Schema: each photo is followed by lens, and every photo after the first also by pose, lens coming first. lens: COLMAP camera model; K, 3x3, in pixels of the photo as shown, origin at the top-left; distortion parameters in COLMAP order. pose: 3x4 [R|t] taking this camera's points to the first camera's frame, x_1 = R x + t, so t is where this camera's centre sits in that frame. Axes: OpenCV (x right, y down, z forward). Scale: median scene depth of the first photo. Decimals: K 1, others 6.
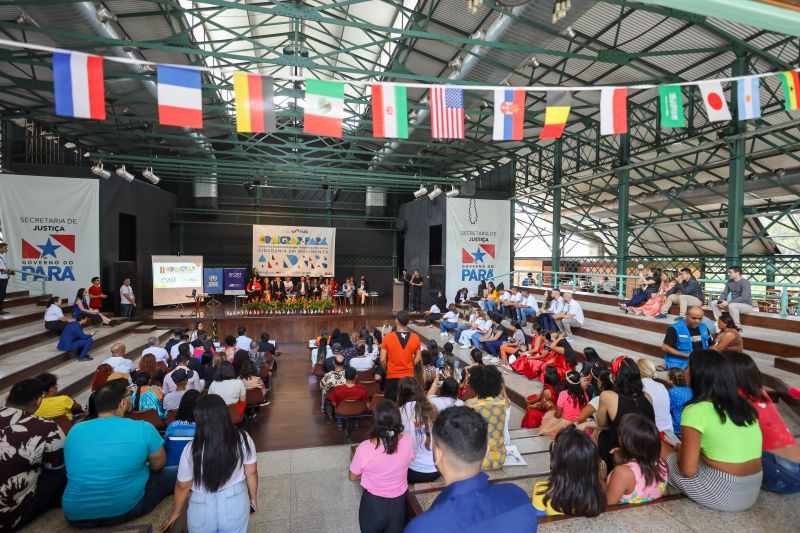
lens RADIAL K [[405.3, 0, 398.5], [0, 405.3, 269.0], [0, 0, 1]] dist [-0.026310, 0.000040]
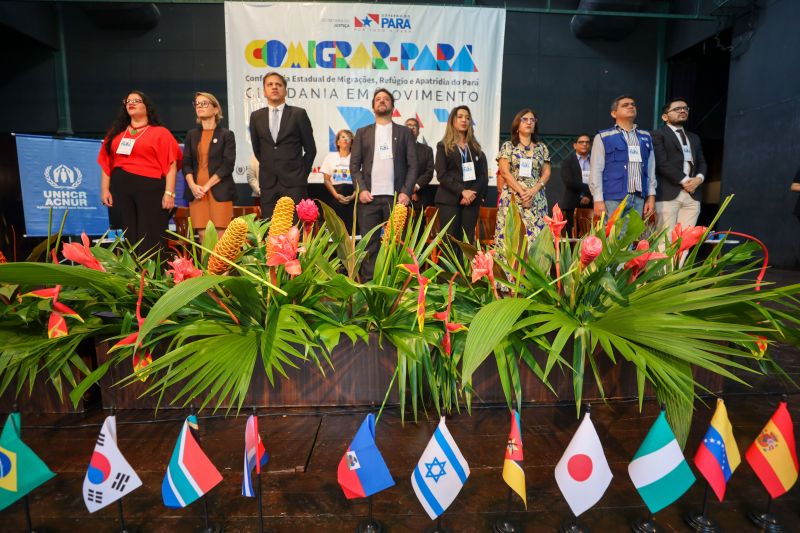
lens RADIAL K [[365.5, 0, 400.3], [0, 365.5, 270.2], [0, 0, 1]] dist [-0.039591, 0.009787]
pose [[0.976847, 0.009592, -0.213725, -0.185942], [0.007780, 0.996741, 0.080290, 0.064652], [0.213799, -0.080094, 0.973589, 0.785222]]
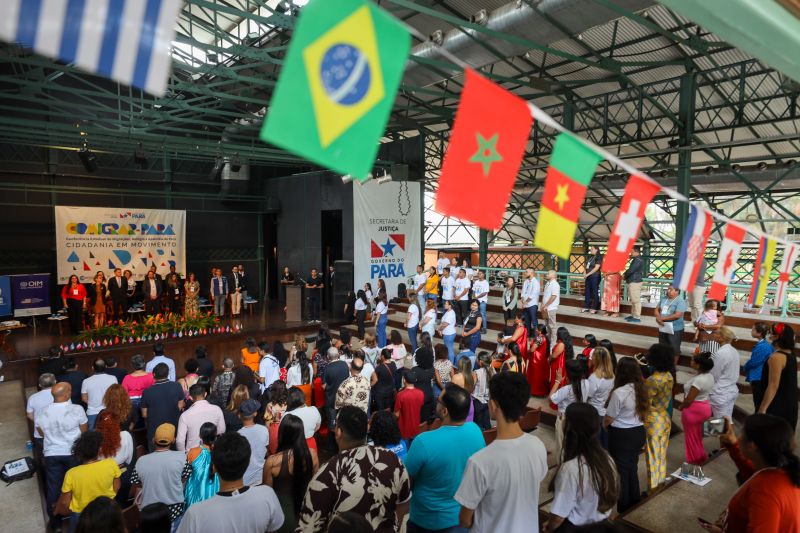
lens RADIAL K [[517.2, 0, 397.9], [0, 517.2, 268.3], [0, 0, 1]] dist [-0.001053, 0.004895]
pose [[0.915068, -0.040162, 0.401294, -0.198197], [0.021201, 0.998444, 0.051581, -0.041731], [-0.402741, -0.038692, 0.914496, 0.005366]]
